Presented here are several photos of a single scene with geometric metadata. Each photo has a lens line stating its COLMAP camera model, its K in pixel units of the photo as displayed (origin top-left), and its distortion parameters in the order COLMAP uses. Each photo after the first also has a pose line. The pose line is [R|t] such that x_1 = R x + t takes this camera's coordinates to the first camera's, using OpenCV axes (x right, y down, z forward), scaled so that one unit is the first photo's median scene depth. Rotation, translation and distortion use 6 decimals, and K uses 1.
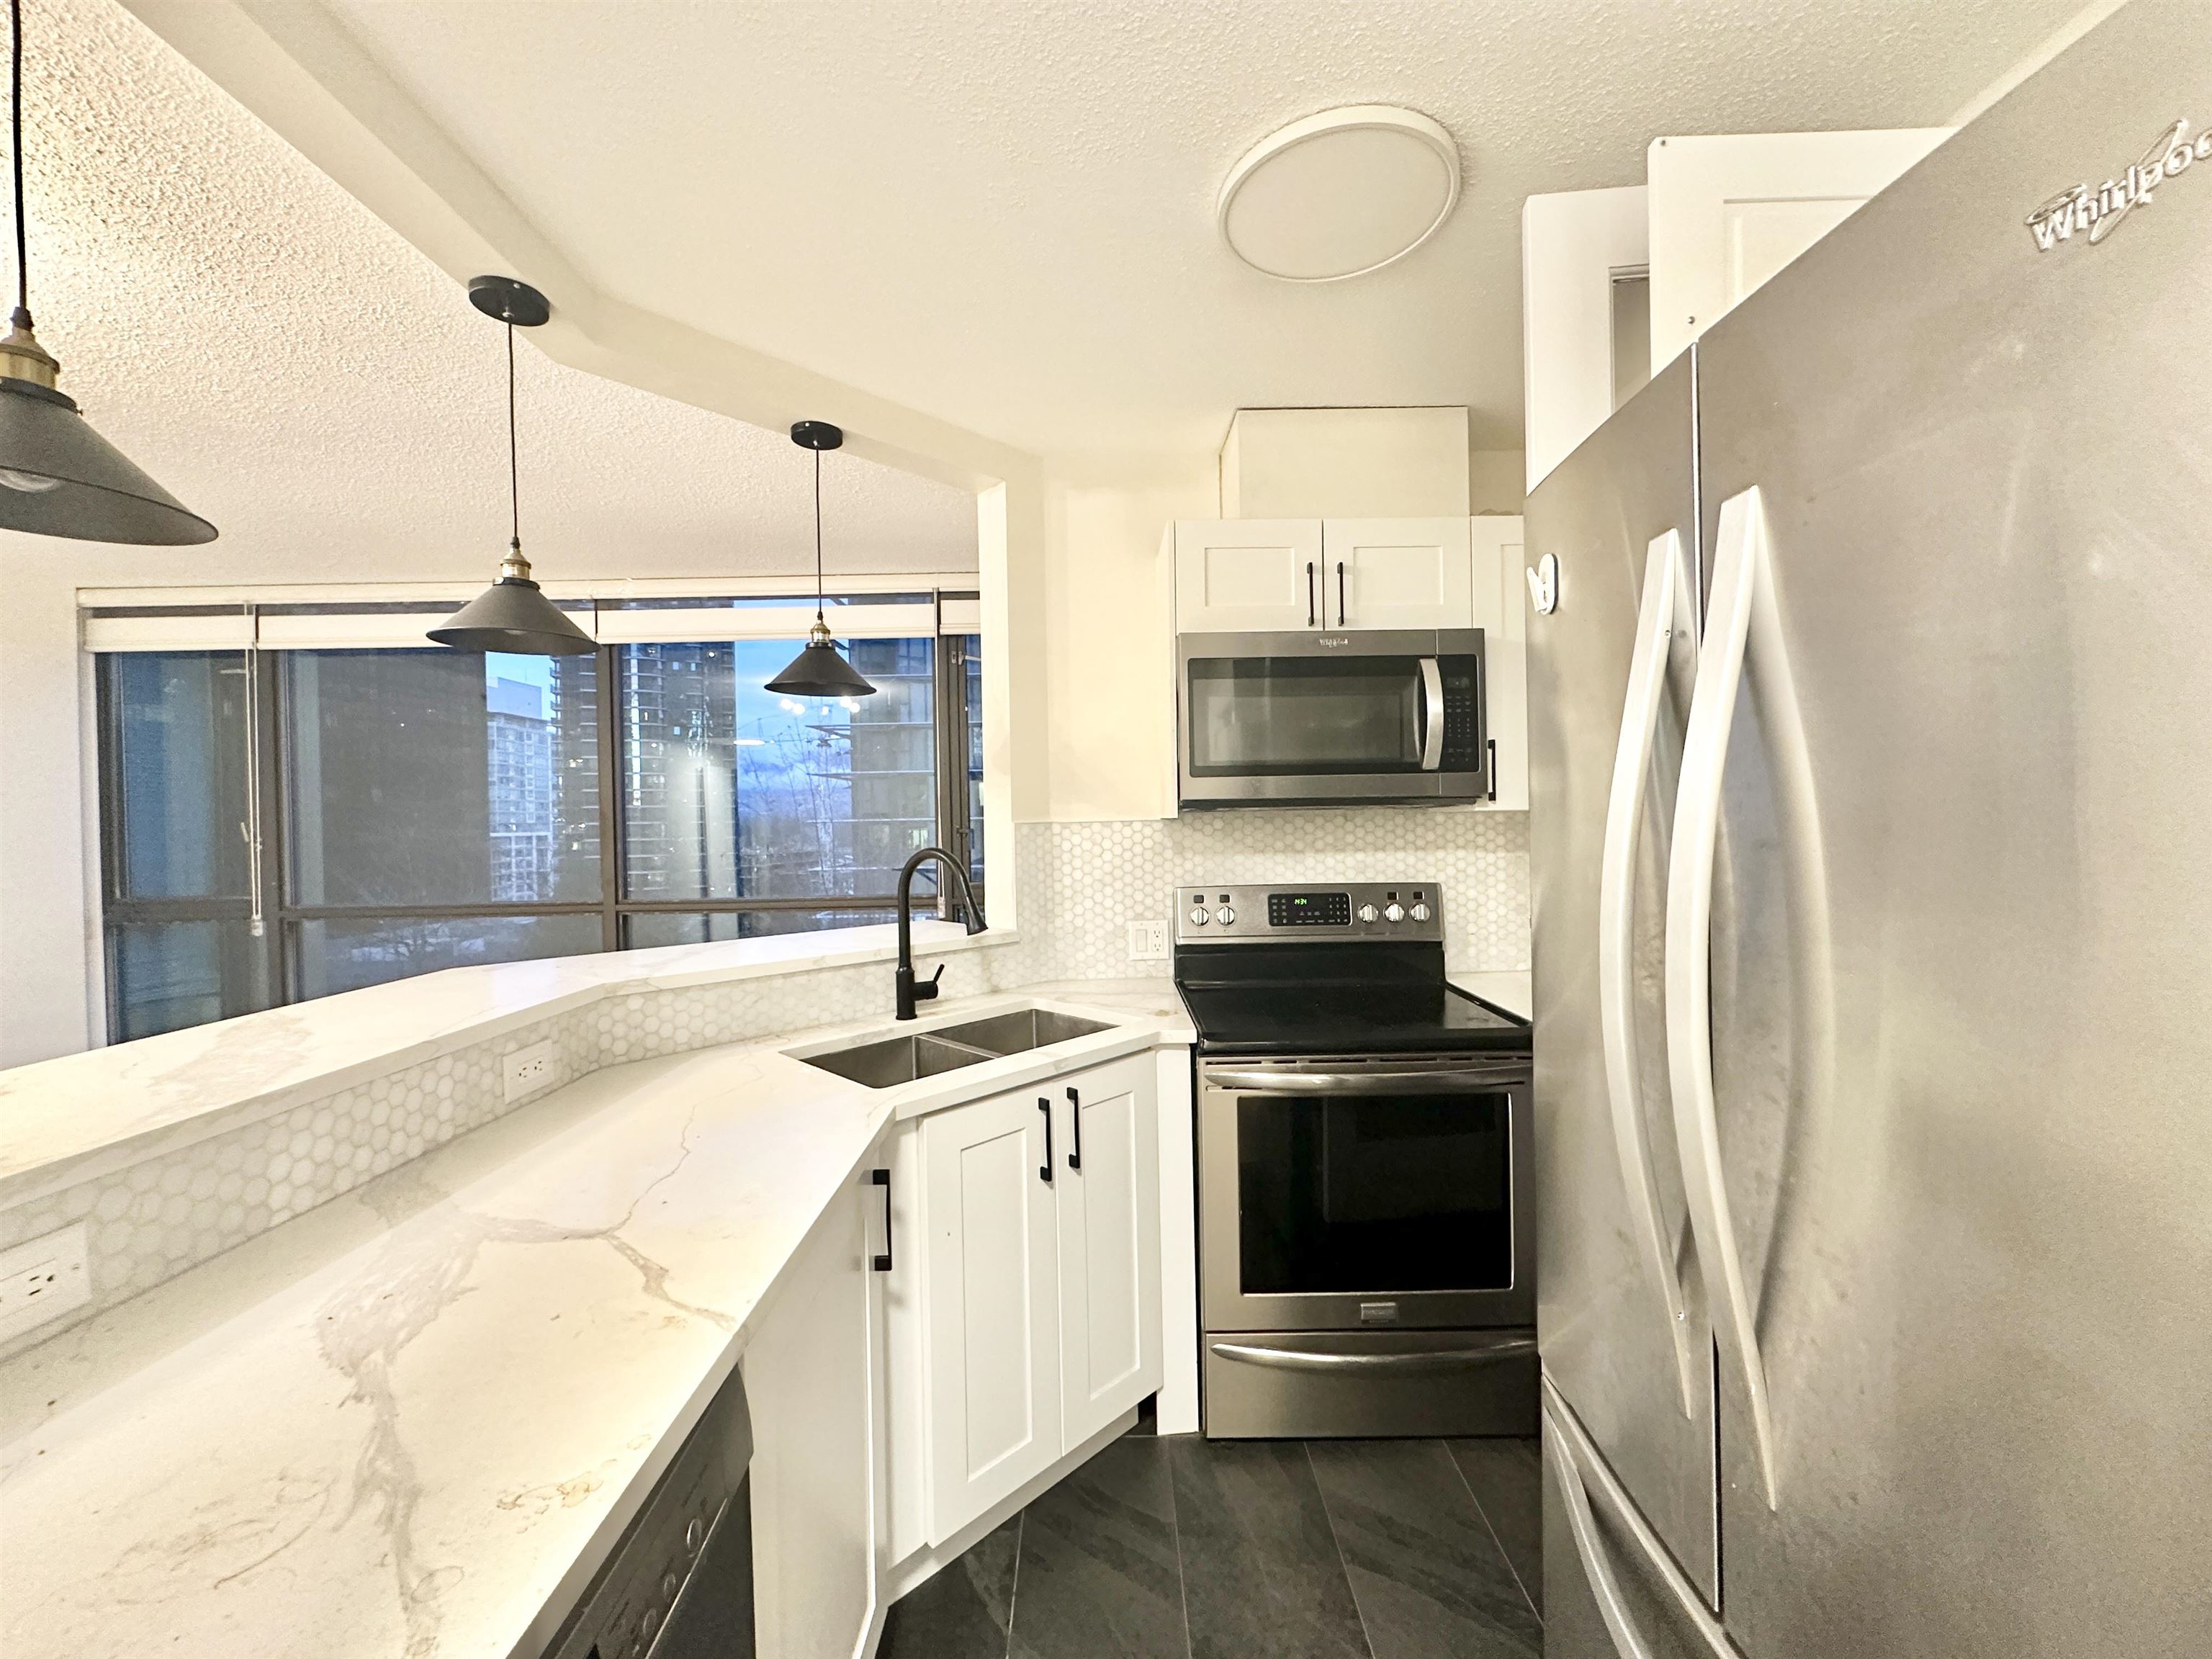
lens RADIAL K [[885.0, 0, 1098.9], [0, 885.0, 827.3], [0, 0, 1]] dist [0.000178, -0.000152]
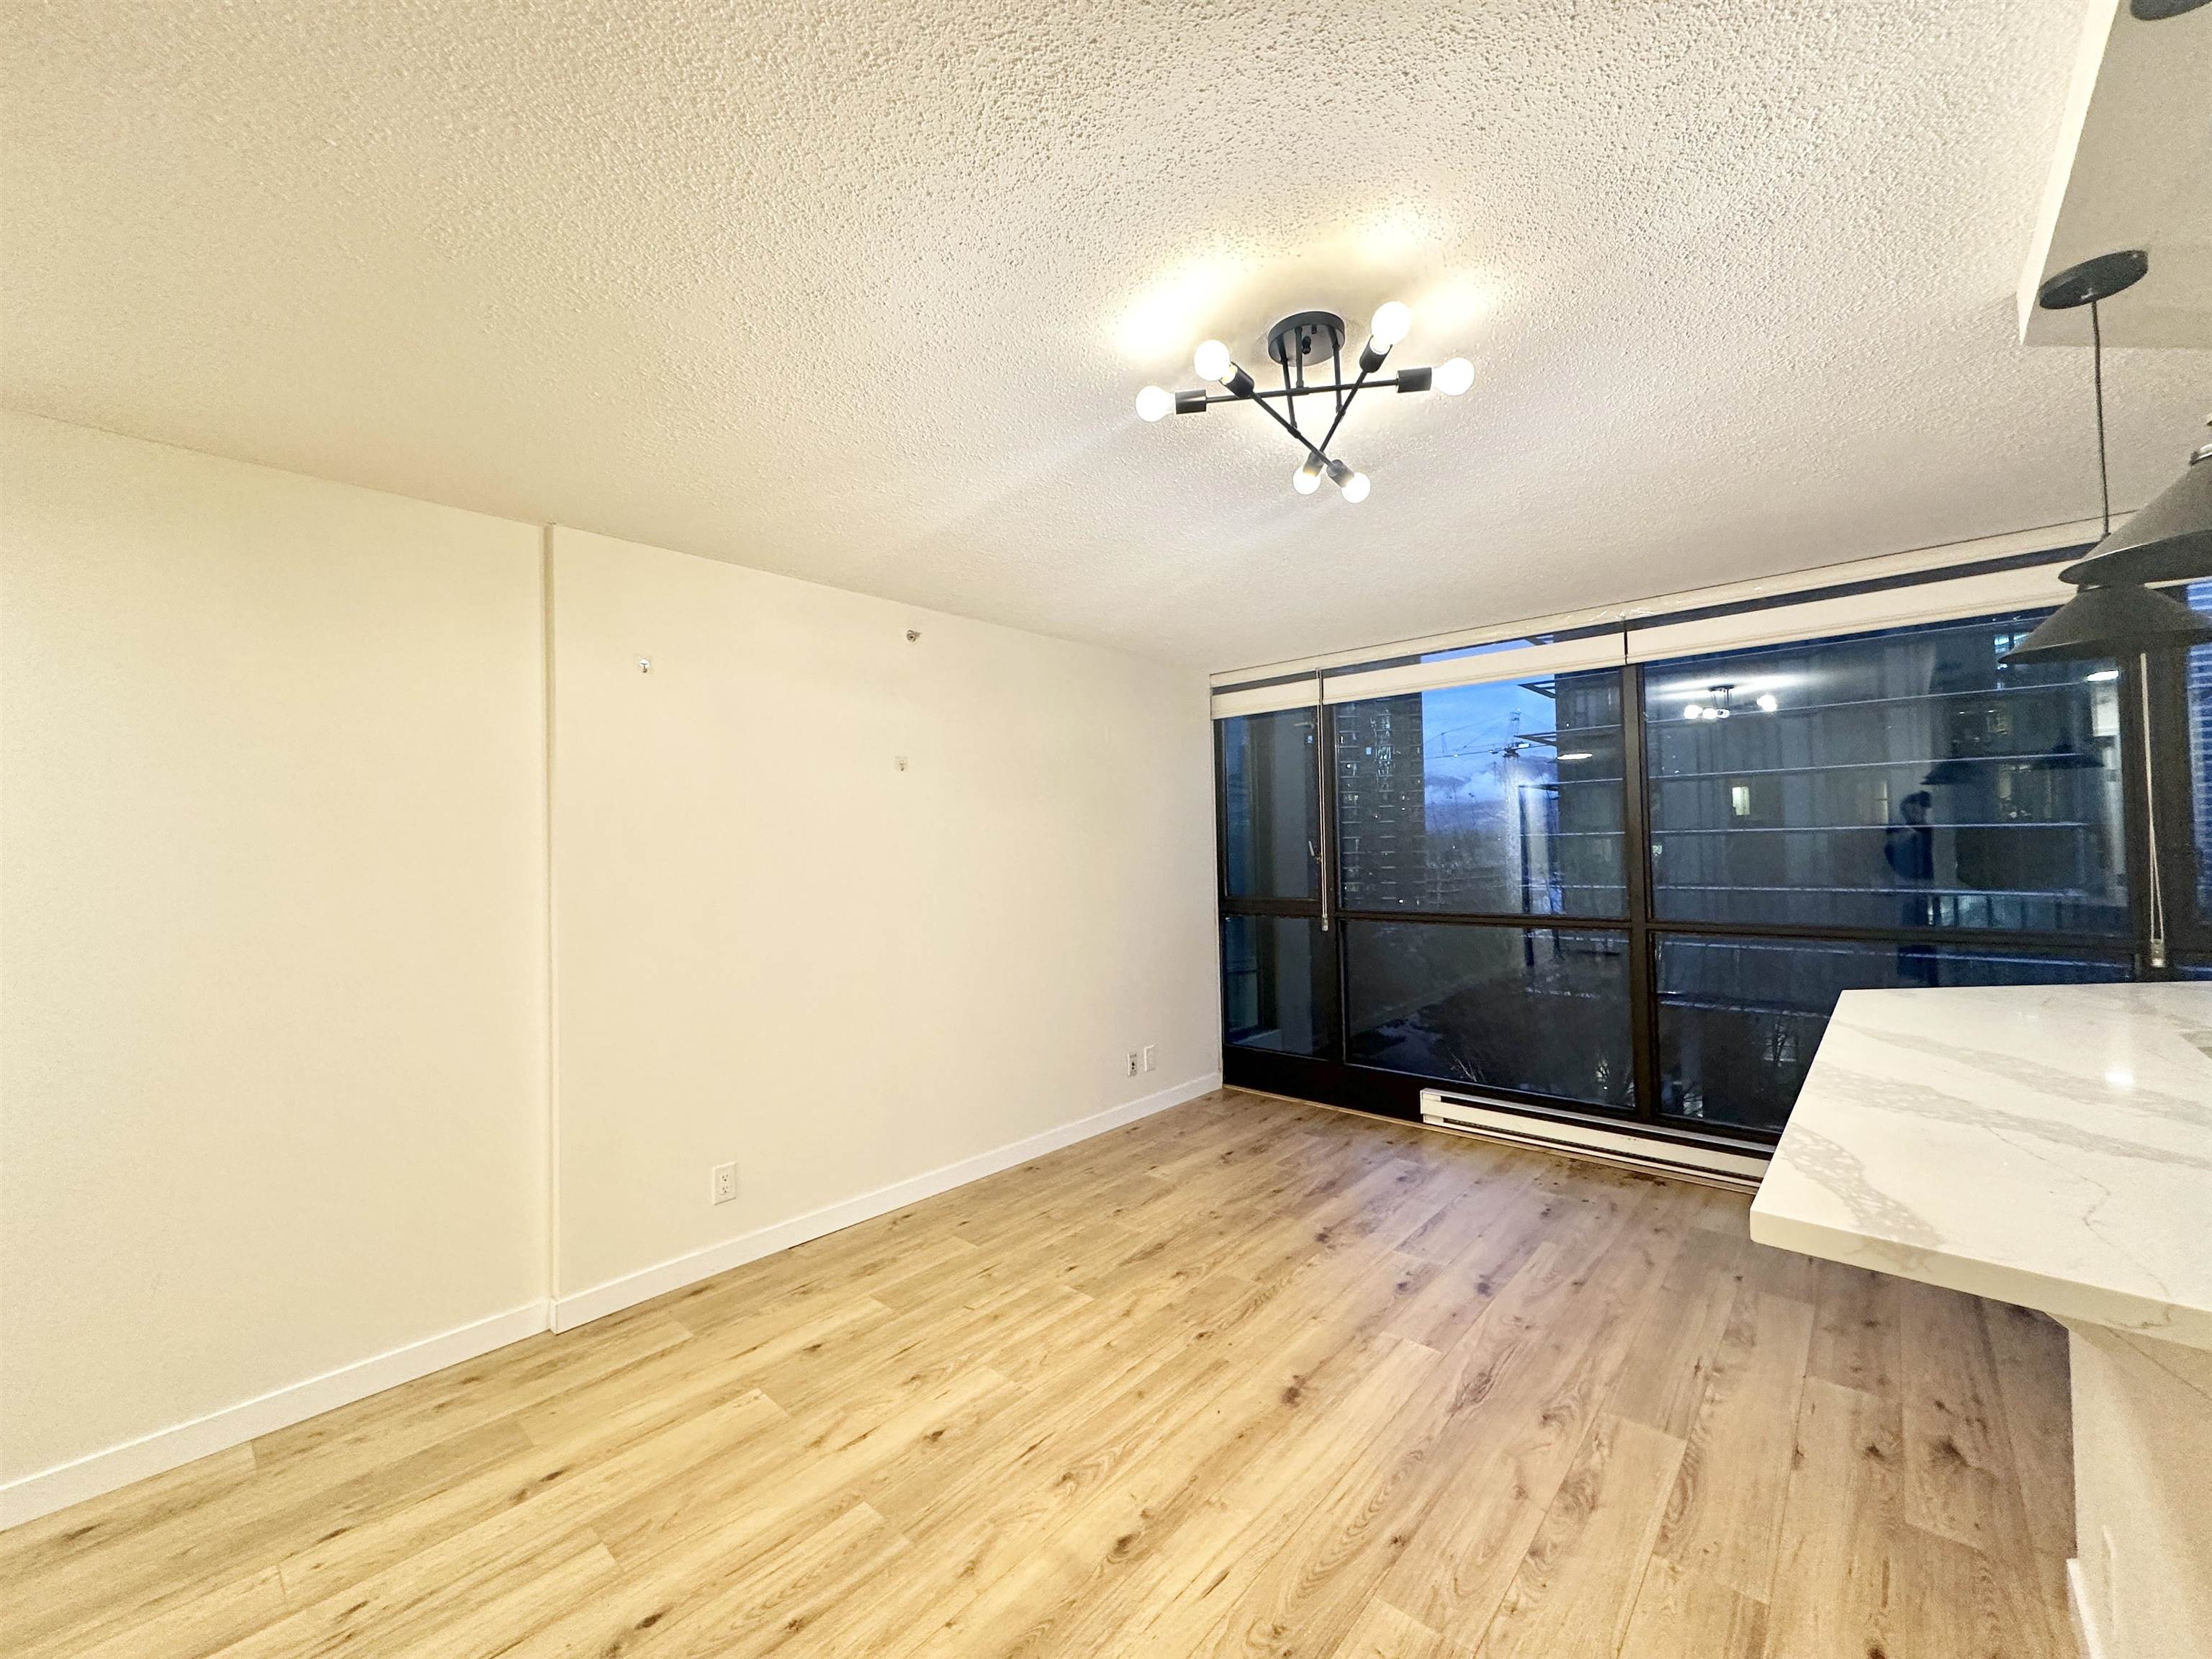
lens RADIAL K [[885.0, 0, 1113.5], [0, 885.0, 827.7], [0, 0, 1]] dist [0.000178, -0.000152]
pose [[0.748803, -0.013051, -0.662664, -0.507101], [0.002373, 0.999853, -0.017010, -0.004984], [0.662788, 0.011165, 0.748724, -0.222245]]
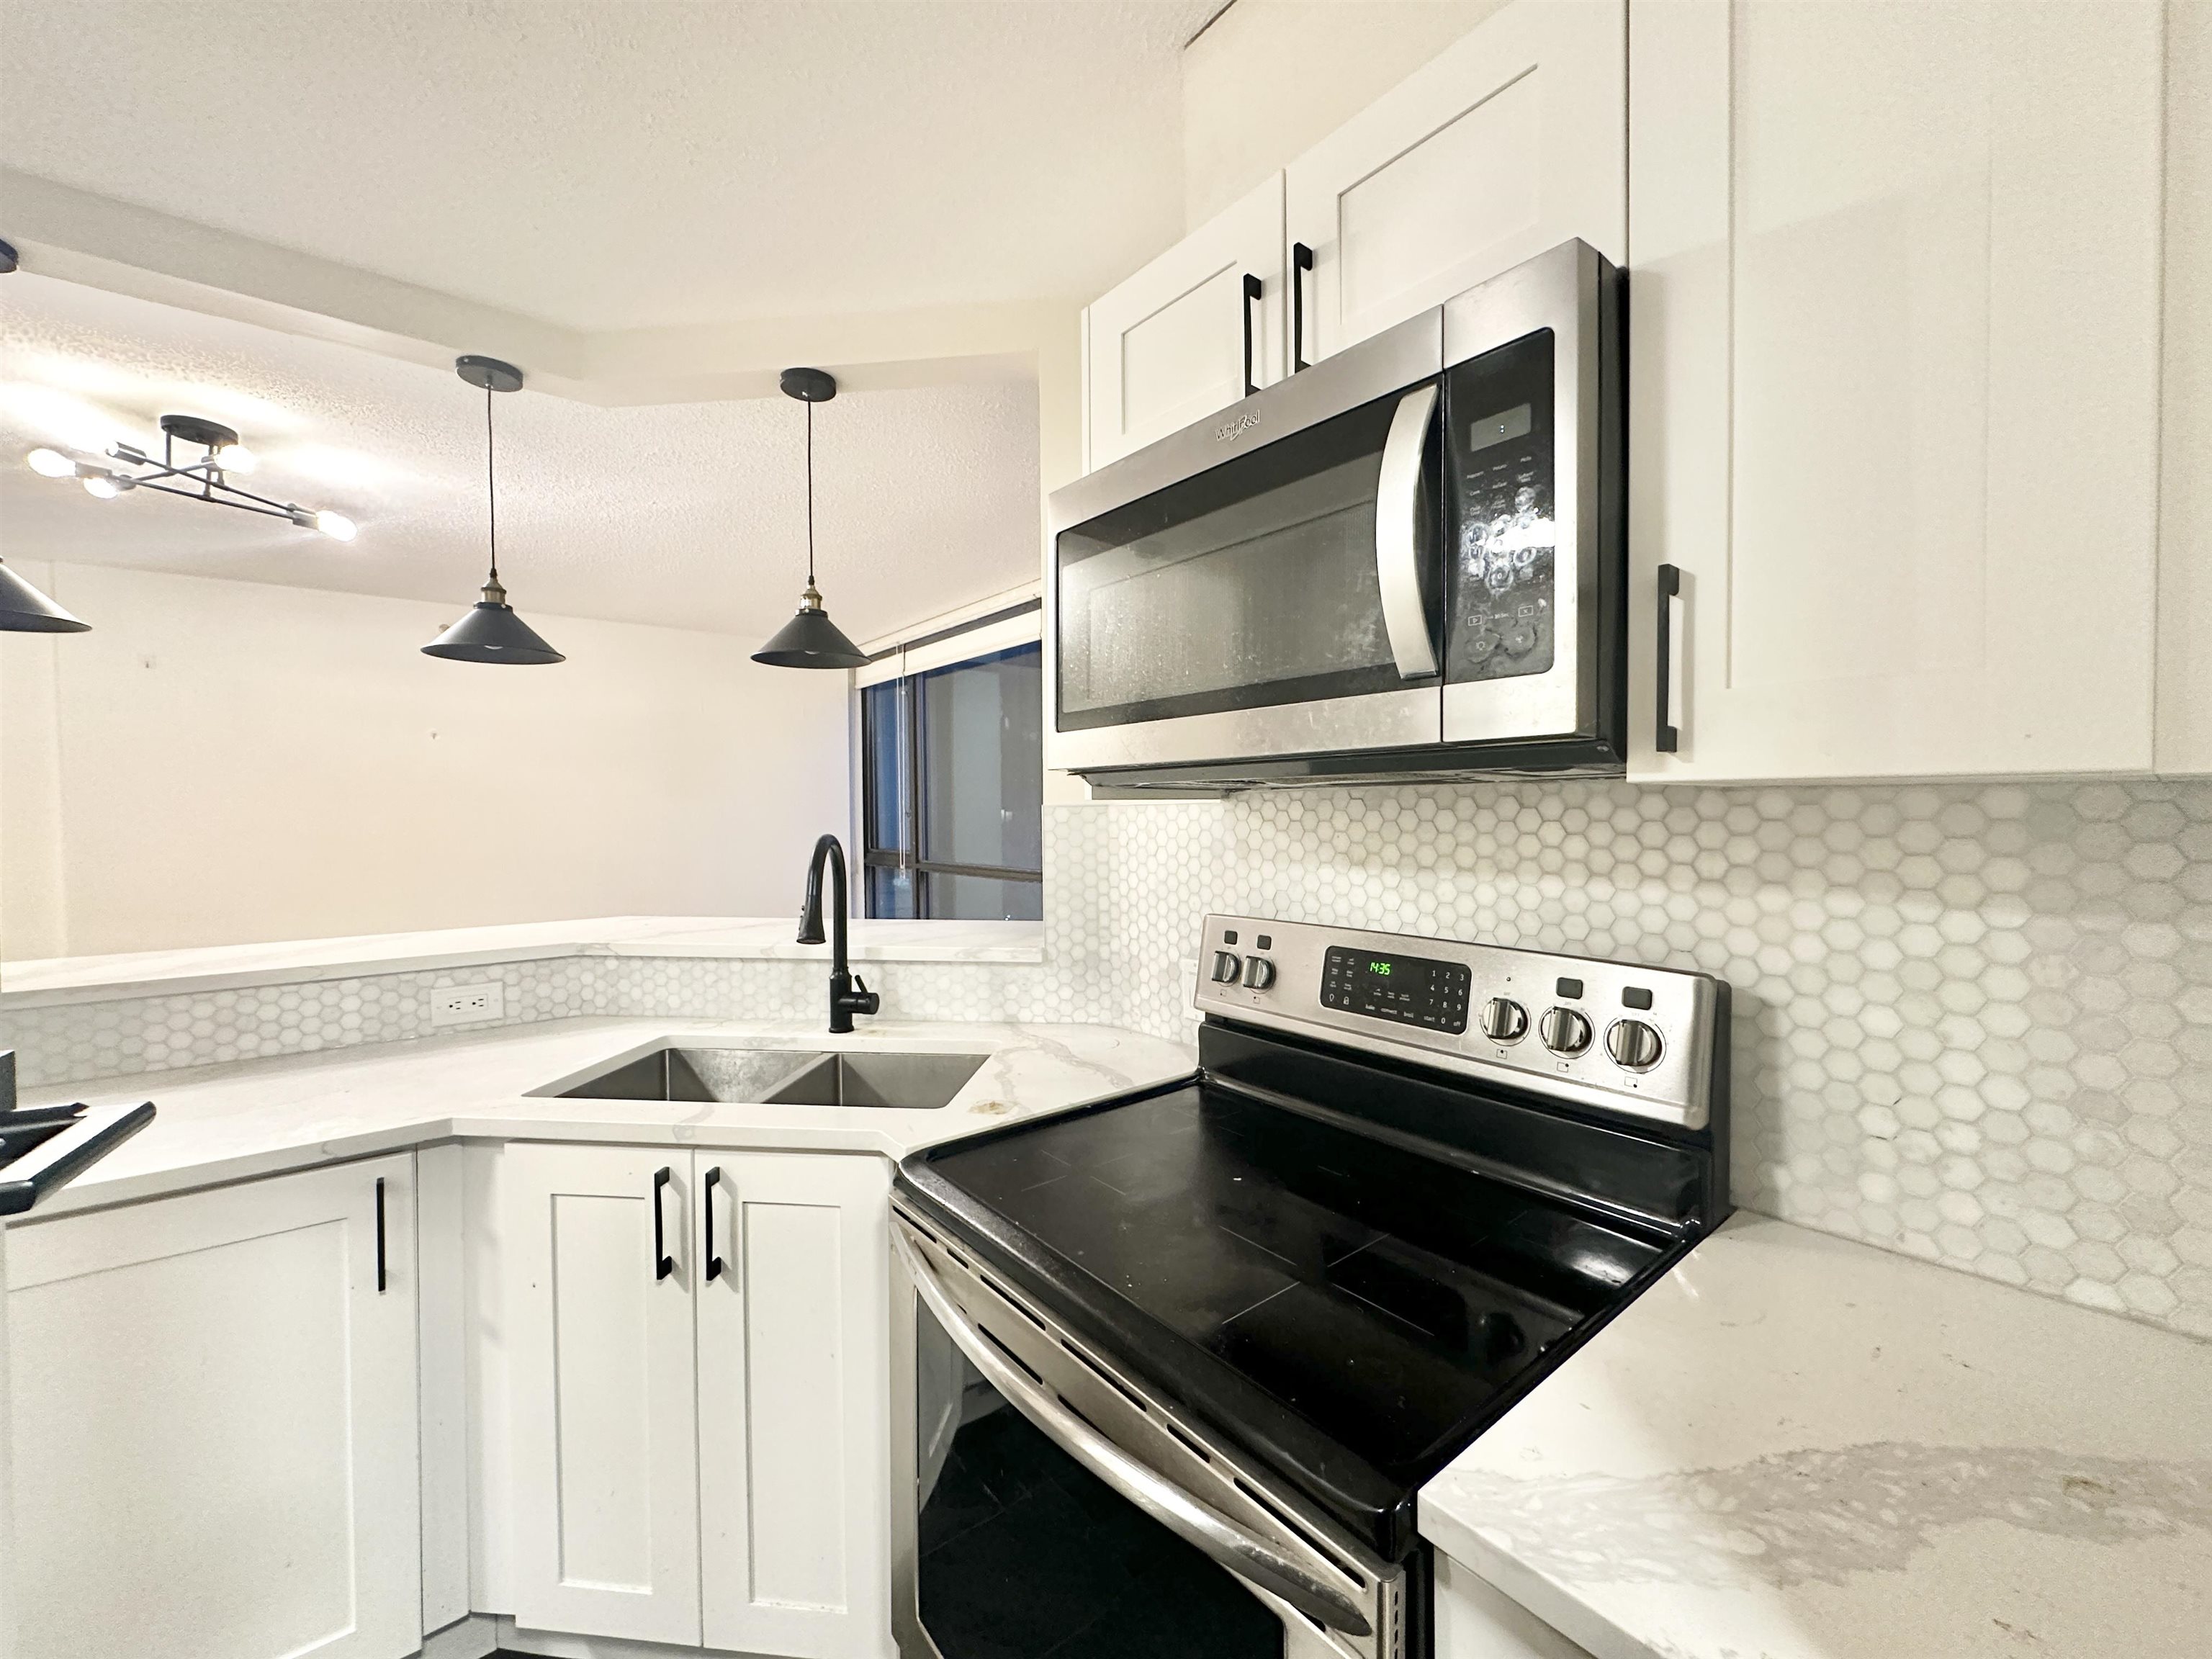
lens RADIAL K [[885.0, 0, 1100.9], [0, 885.0, 826.1], [0, 0, 1]] dist [0.000178, -0.000152]
pose [[0.618352, 0.027709, -0.785412, 0.504781], [-0.008644, 0.999558, 0.028458, -0.008768], [0.785854, -0.010808, 0.618318, 0.550784]]
